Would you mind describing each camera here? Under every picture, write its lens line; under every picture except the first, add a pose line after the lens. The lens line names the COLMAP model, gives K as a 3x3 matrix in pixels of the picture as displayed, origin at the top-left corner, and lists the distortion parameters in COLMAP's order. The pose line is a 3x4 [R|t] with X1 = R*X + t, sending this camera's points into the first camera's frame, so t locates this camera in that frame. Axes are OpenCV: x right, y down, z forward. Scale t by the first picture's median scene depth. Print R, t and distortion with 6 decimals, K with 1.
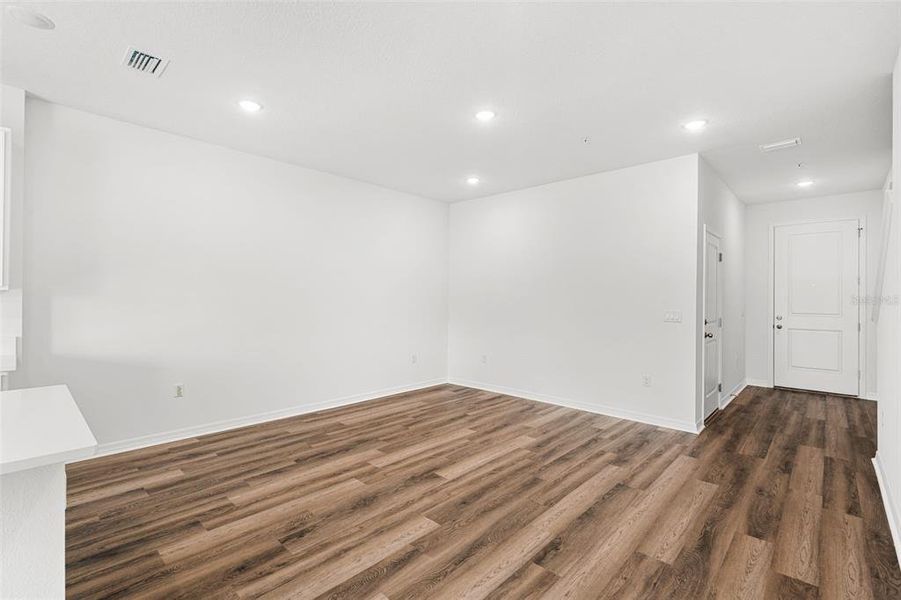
lens RADIAL K [[410.9, 0, 446.6], [0, 410.9, 304.5], [0, 0, 1]] dist [-0.000332, -0.000205]
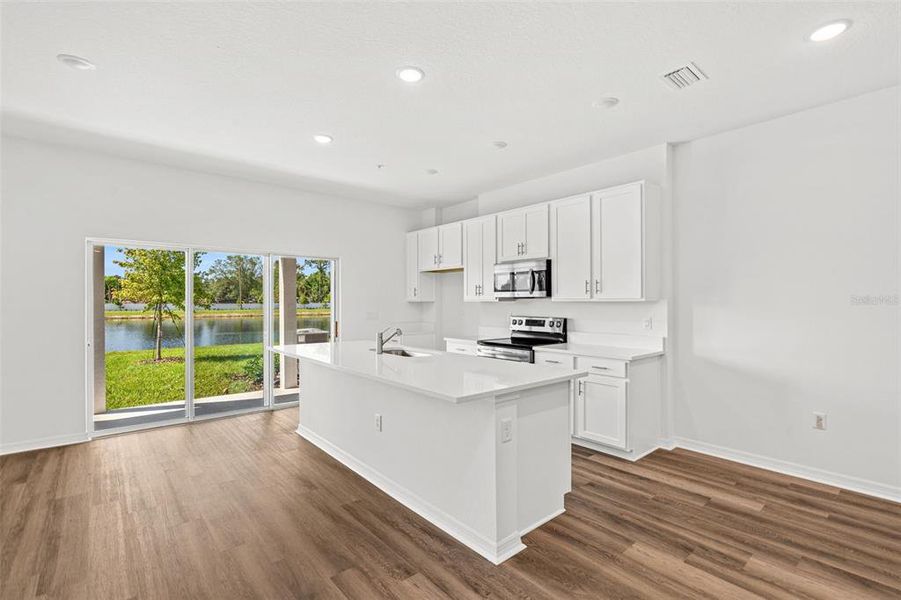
lens RADIAL K [[410.9, 0, 446.6], [0, 410.9, 304.5], [0, 0, 1]] dist [-0.000332, -0.000205]
pose [[-0.110569, -0.006445, -0.993848, 0.286089], [-0.019950, 0.999792, -0.004264, -0.002764], [0.993668, 0.019356, -0.110674, 0.425198]]
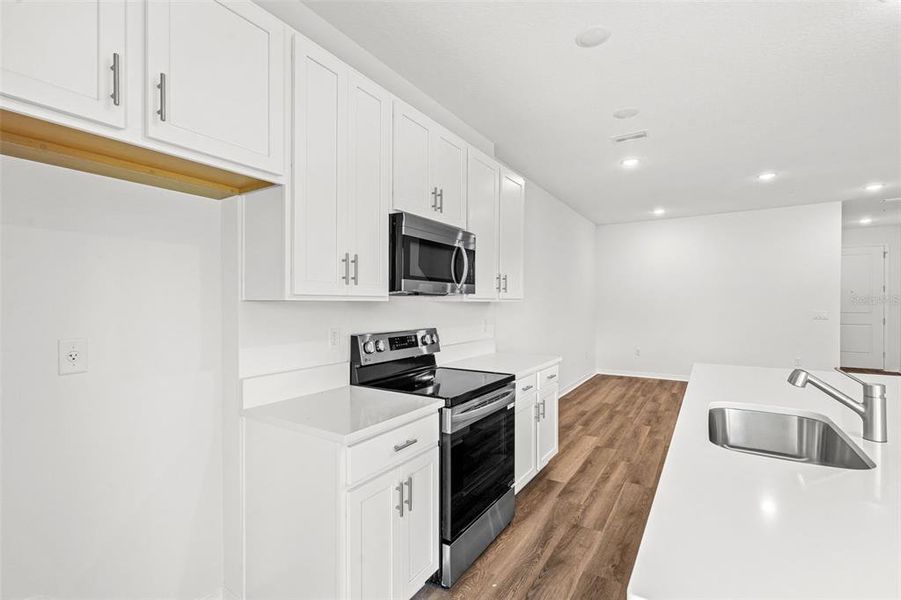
lens RADIAL K [[414.1, 0, 438.2], [0, 414.1, 299.4], [0, 0, 1]] dist [0.000488, 0.000278]
pose [[0.984861, -0.008040, 0.173158, -1.348889], [0.012251, 0.999654, -0.023259, -0.009946], [-0.172911, 0.025028, 0.984619, -0.239472]]
